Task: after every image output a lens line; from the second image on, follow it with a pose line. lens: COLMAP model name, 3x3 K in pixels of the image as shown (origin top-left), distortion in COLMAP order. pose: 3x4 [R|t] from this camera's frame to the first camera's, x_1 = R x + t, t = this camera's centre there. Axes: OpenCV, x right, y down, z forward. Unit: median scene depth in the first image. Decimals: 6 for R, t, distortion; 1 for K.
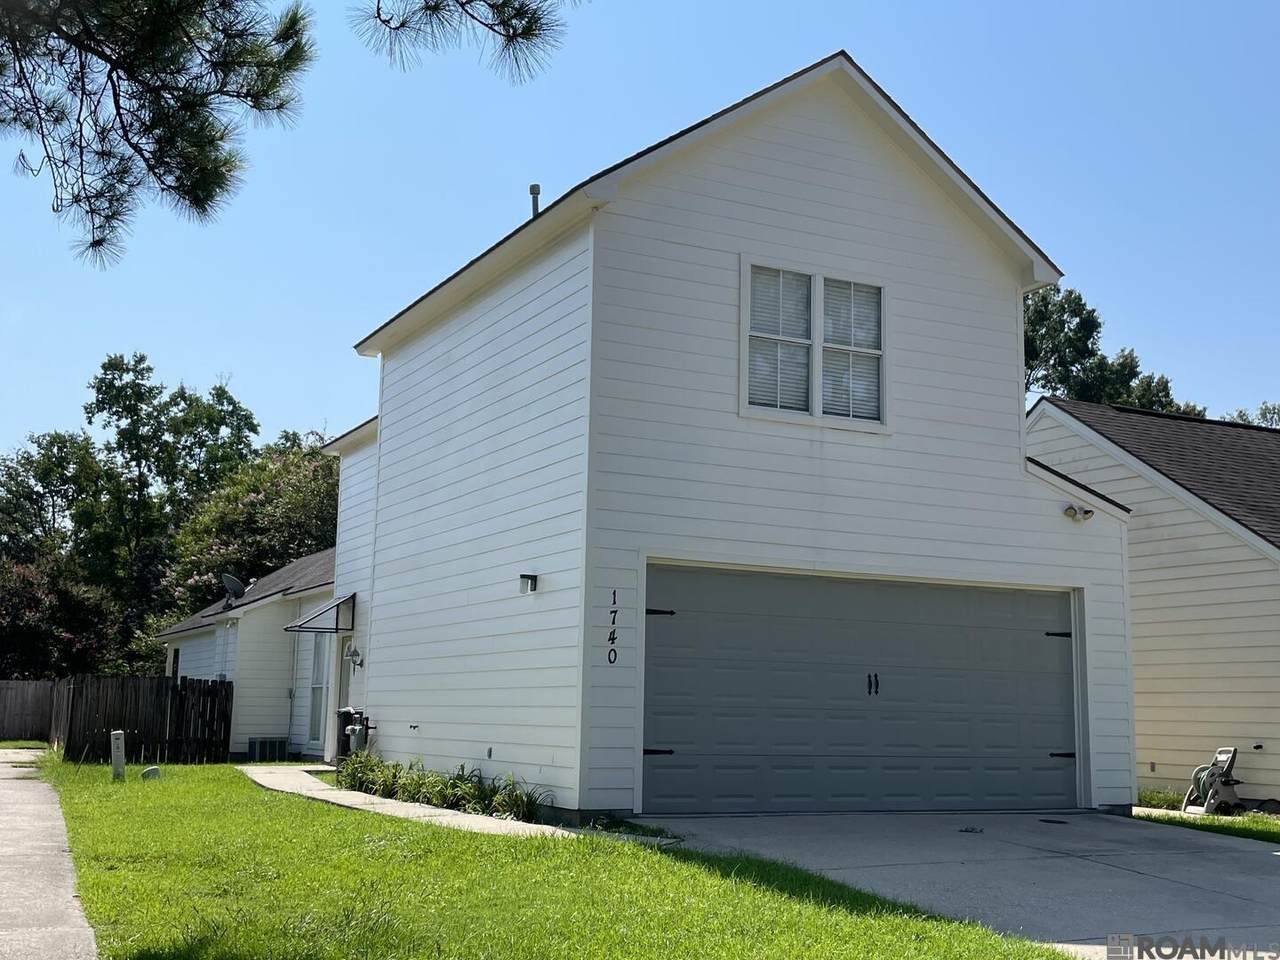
lens RADIAL K [[1469.4, 0, 640.0], [0, 1469.4, 480.0], [0, 0, 1]] dist [0.116616, -0.009420]
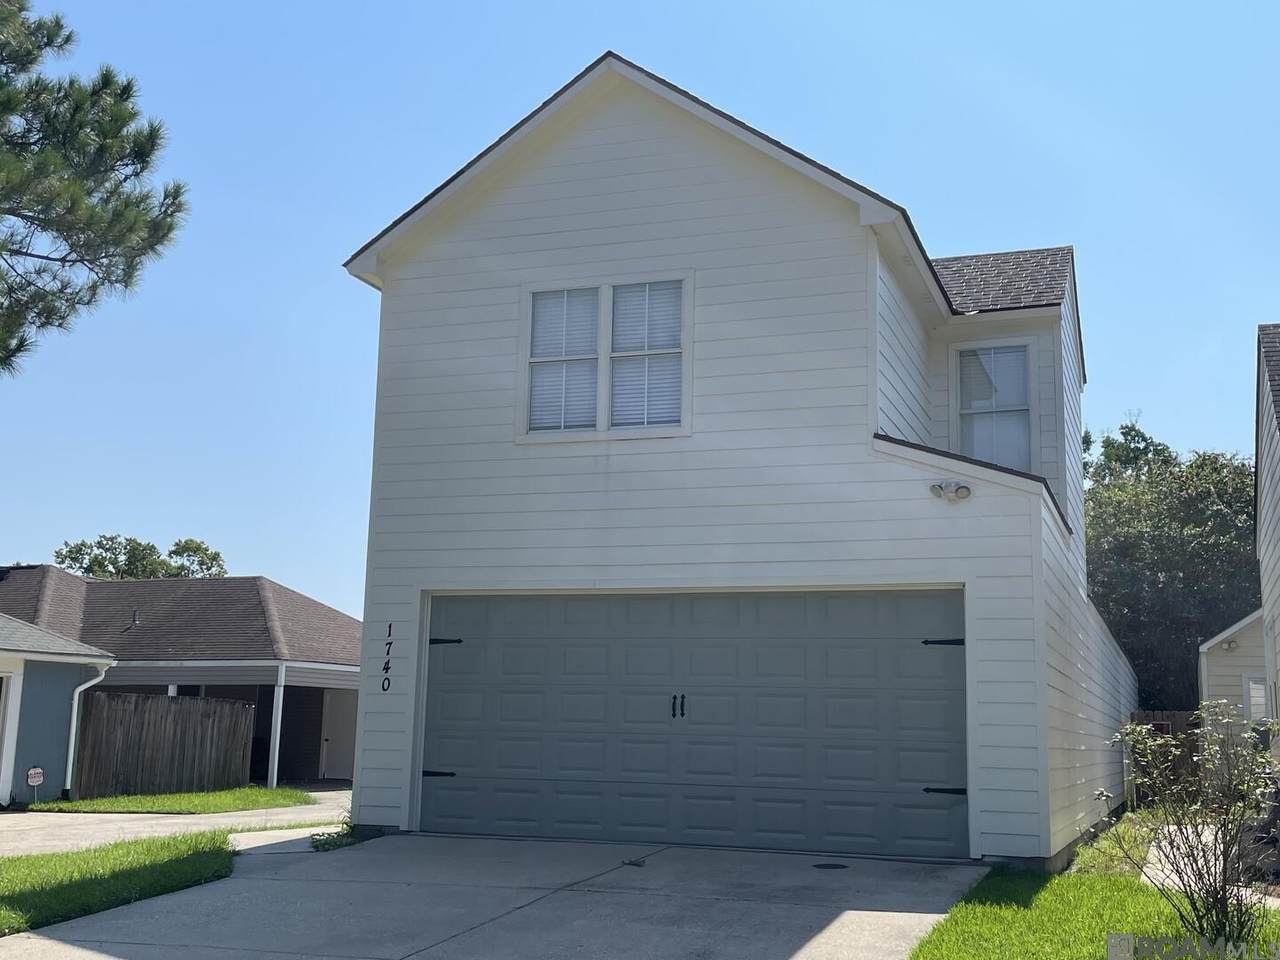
lens RADIAL K [[1469.4, 0, 640.0], [0, 1469.4, 480.0], [0, 0, 1]] dist [0.116616, -0.009420]
pose [[0.681412, -0.127171, -0.720767, 0.824981], [0.102973, 0.991651, -0.077614, 0.066529], [0.724620, -0.021332, 0.688819, 0.347285]]
